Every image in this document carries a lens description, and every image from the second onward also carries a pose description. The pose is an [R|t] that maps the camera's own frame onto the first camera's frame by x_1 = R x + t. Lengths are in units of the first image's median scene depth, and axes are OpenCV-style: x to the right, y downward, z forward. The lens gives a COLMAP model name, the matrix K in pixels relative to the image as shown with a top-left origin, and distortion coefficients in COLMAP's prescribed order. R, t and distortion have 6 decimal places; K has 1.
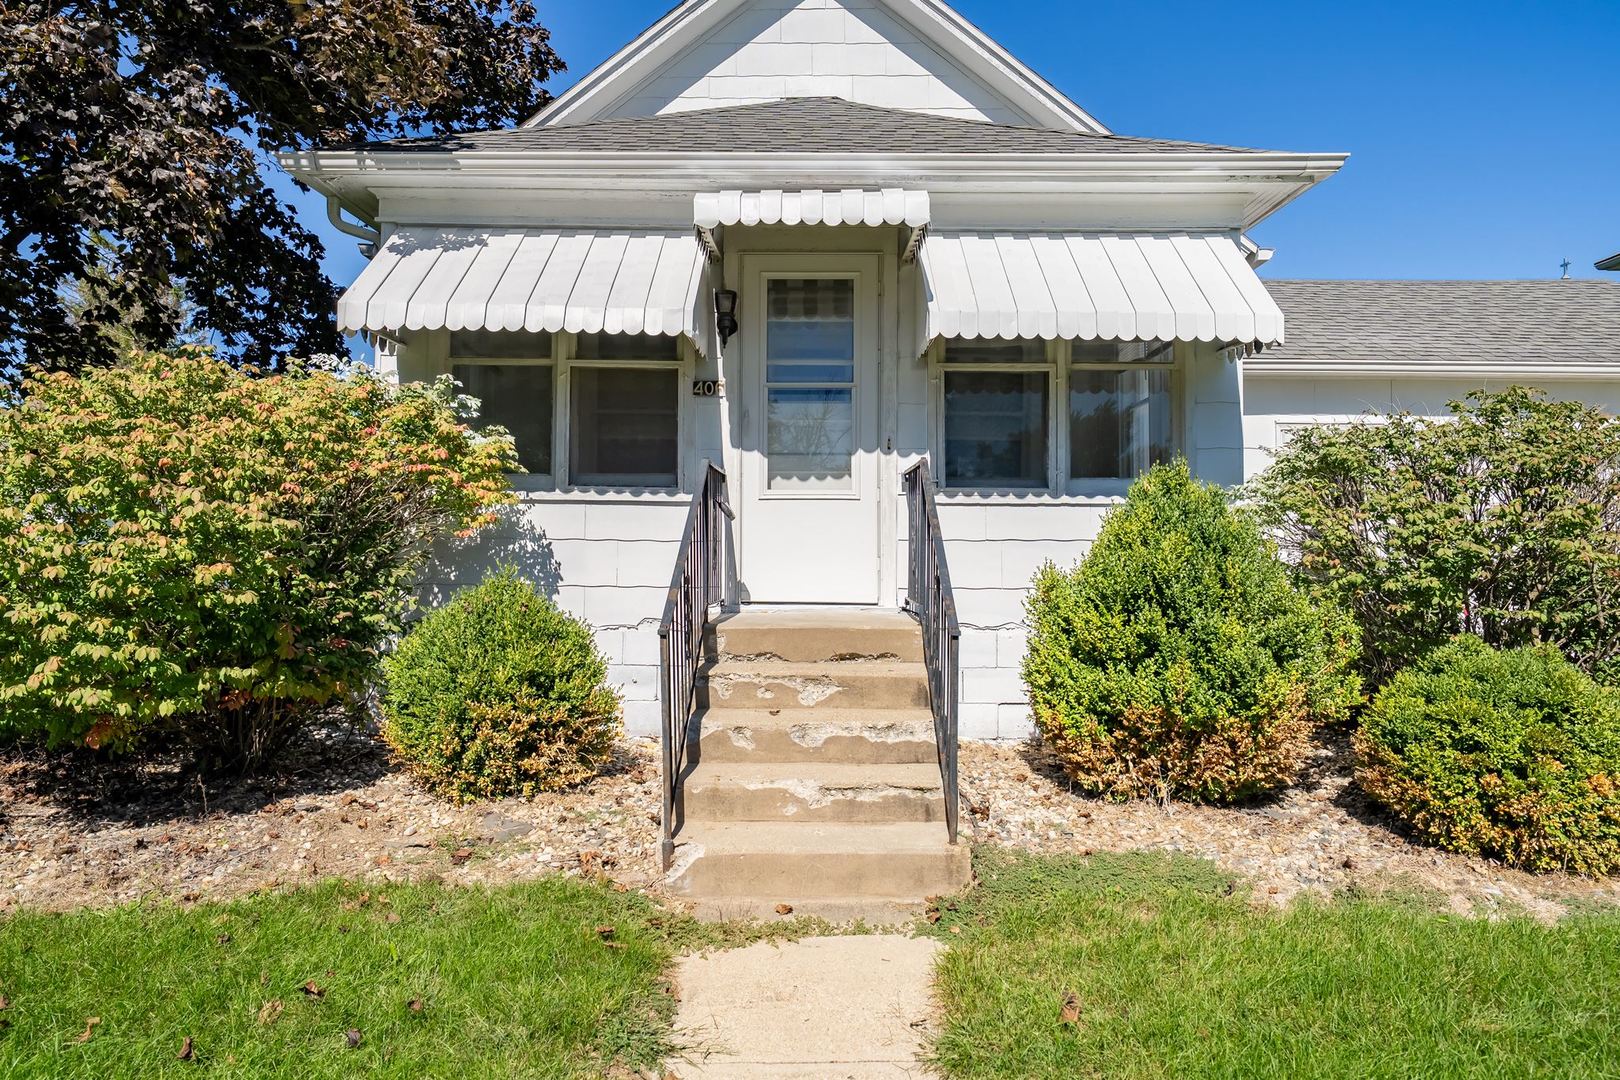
lens RADIAL K [[1118.0, 0, 810.0], [0, 1118.0, 540.0], [0, 0, 1]] dist [-0.007277, -0.000855]
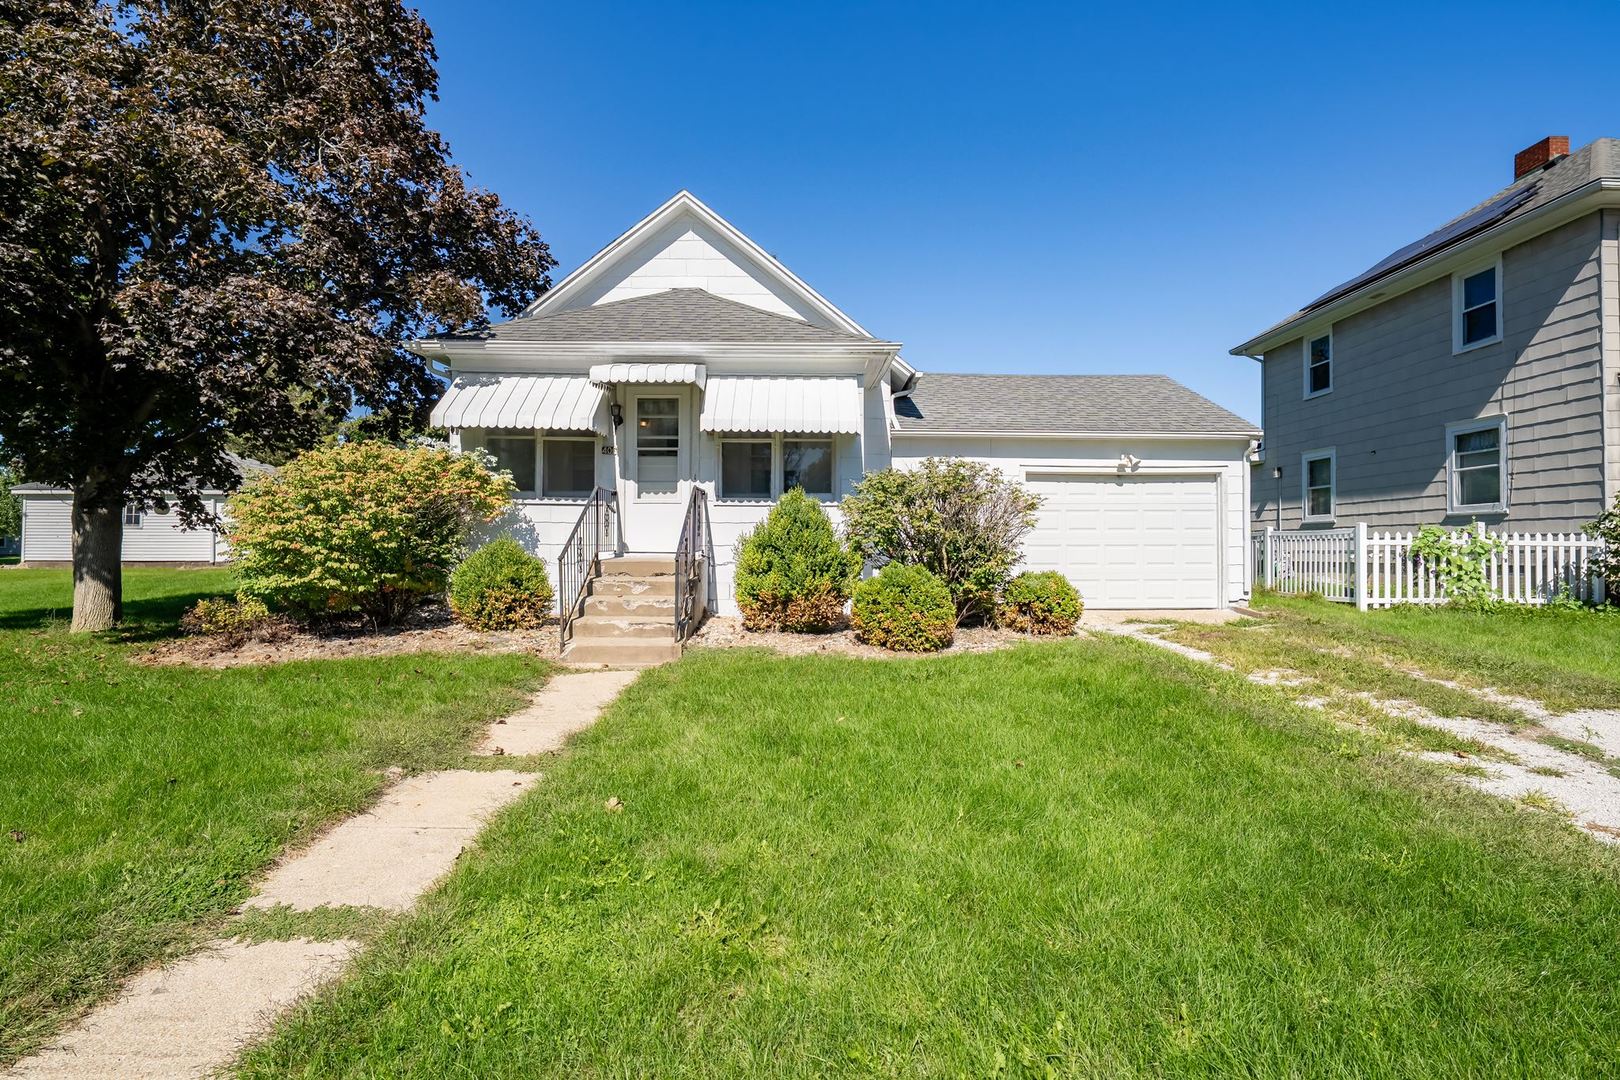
lens RADIAL K [[839.7, 0, 810.0], [0, 839.7, 540.0], [0, 0, 1]] dist [0.002214, -0.000214]
pose [[0.999941, -0.000378, 0.010811, 0.357448], [0.000178, 0.999829, 0.018470, 0.004805], [-0.010817, -0.018467, 0.999771, -0.776918]]
